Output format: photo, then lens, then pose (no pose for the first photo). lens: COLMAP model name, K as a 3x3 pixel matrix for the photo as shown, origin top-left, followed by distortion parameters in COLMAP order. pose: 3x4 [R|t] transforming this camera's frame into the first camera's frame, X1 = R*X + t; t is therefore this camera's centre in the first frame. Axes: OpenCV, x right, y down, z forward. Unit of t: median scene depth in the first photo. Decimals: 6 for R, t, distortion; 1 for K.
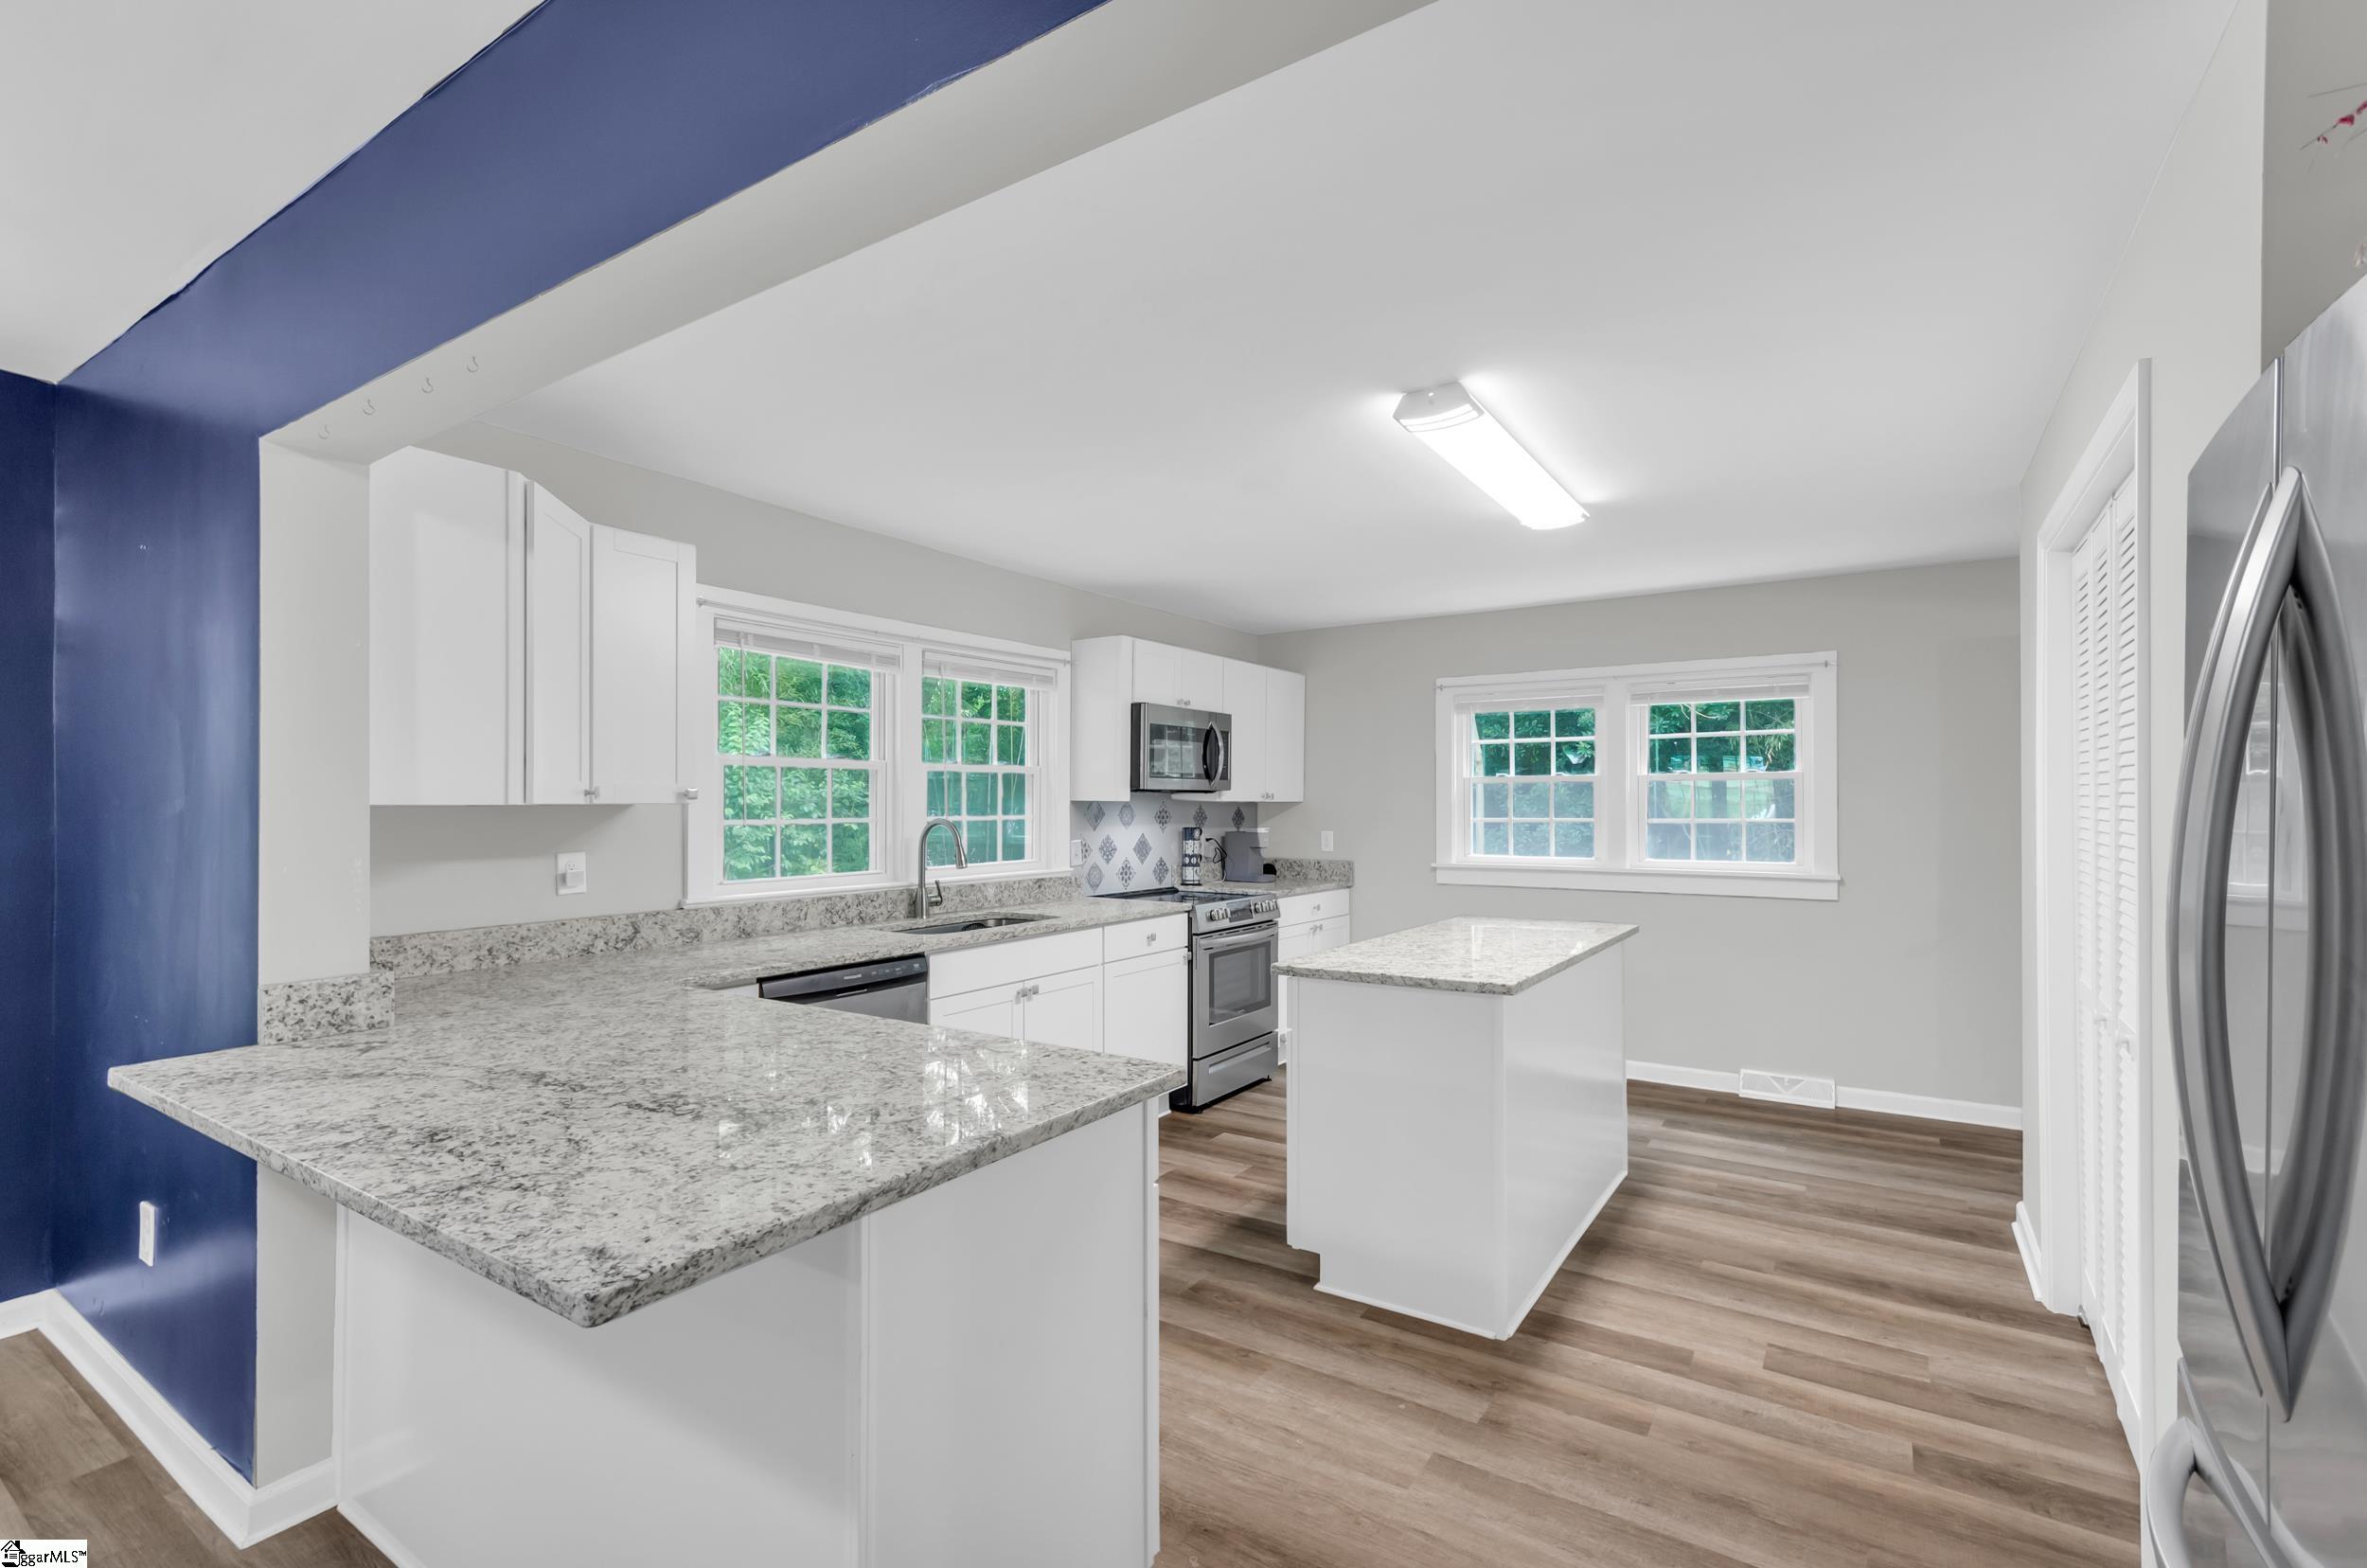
lens RADIAL K [[1049.1, 0, 1195.9], [0, 1049.1, 794.3], [0, 0, 1]] dist [-0.000220, 0.002575]
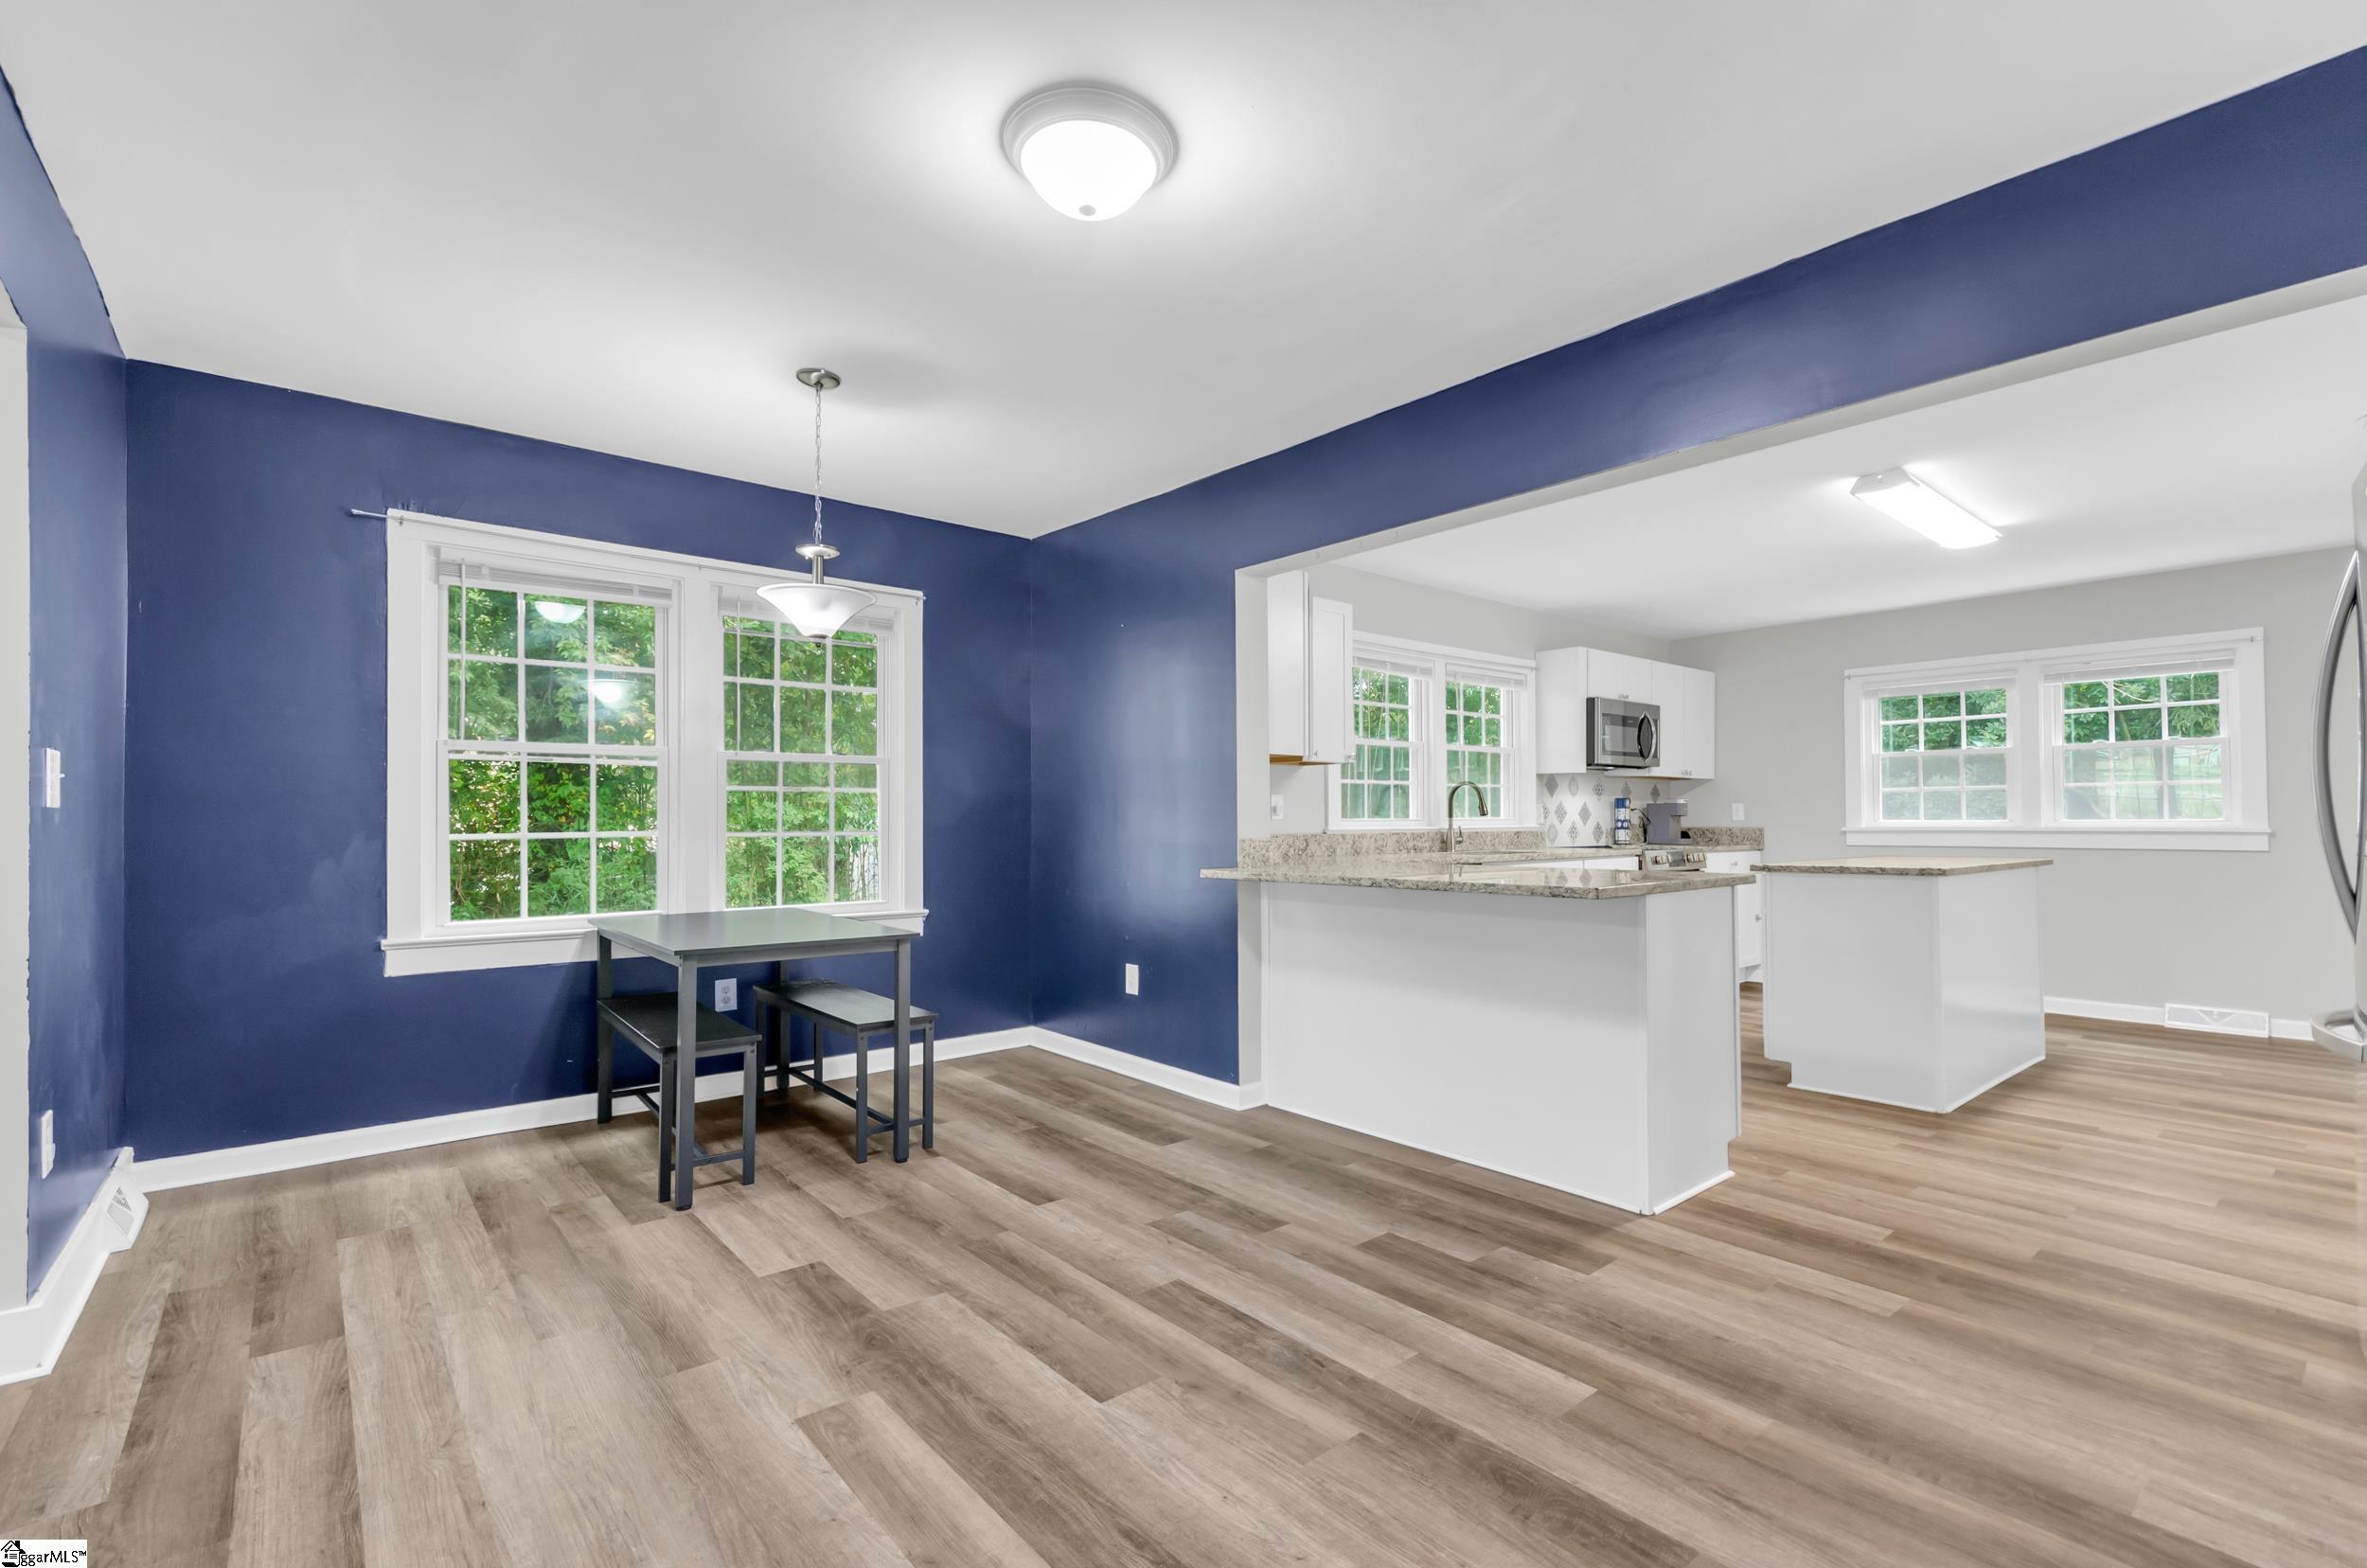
lens RADIAL K [[1049.1, 0, 1189.5], [0, 1049.1, 799.1], [0, 0, 1]] dist [-0.000220, 0.002575]
pose [[0.957068, -0.009055, -0.289723, -0.151525], [0.006225, 0.999923, -0.010690, 0.048320], [0.289798, 0.008428, 0.957051, -0.377539]]
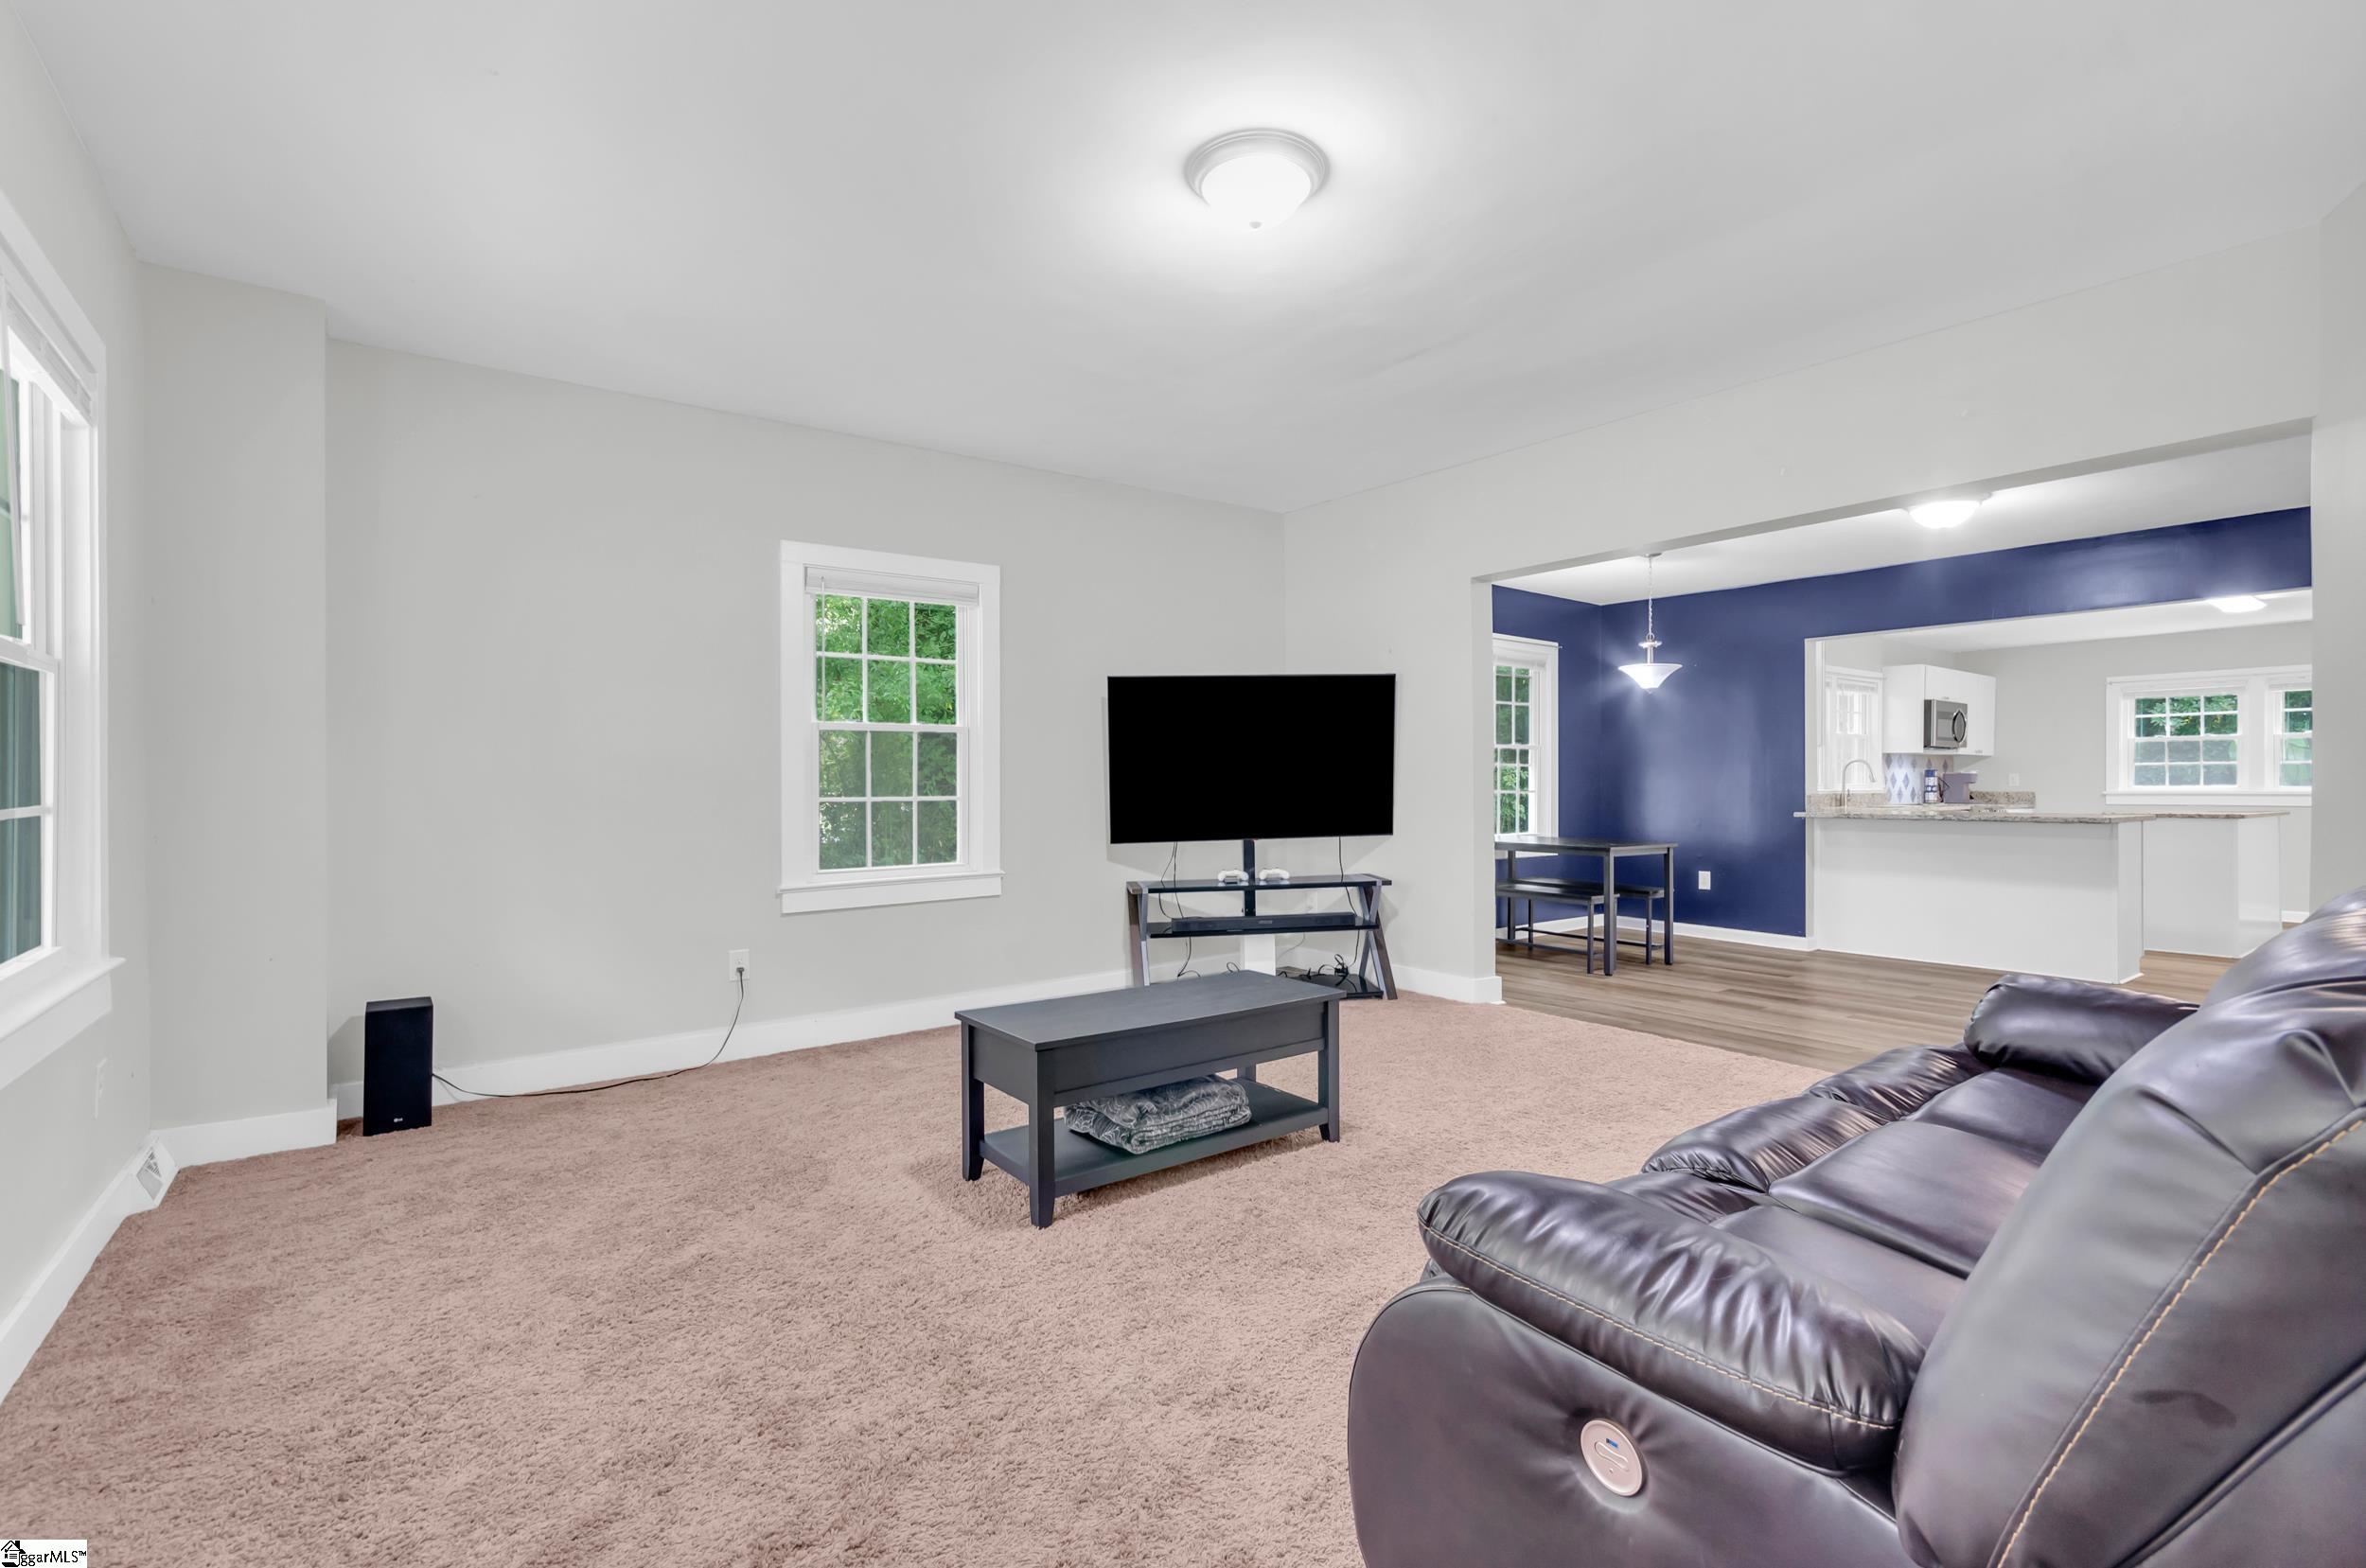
lens RADIAL K [[1048.6, 0, 1183.1], [0, 1048.6, 780.2], [0, 0, 1]] dist [-0.000220, 0.002575]
pose [[0.939890, -0.004786, -0.341444, -0.640850], [0.005734, 0.999982, 0.001769, 0.043165], [0.341430, -0.003620, 0.939900, -1.165415]]
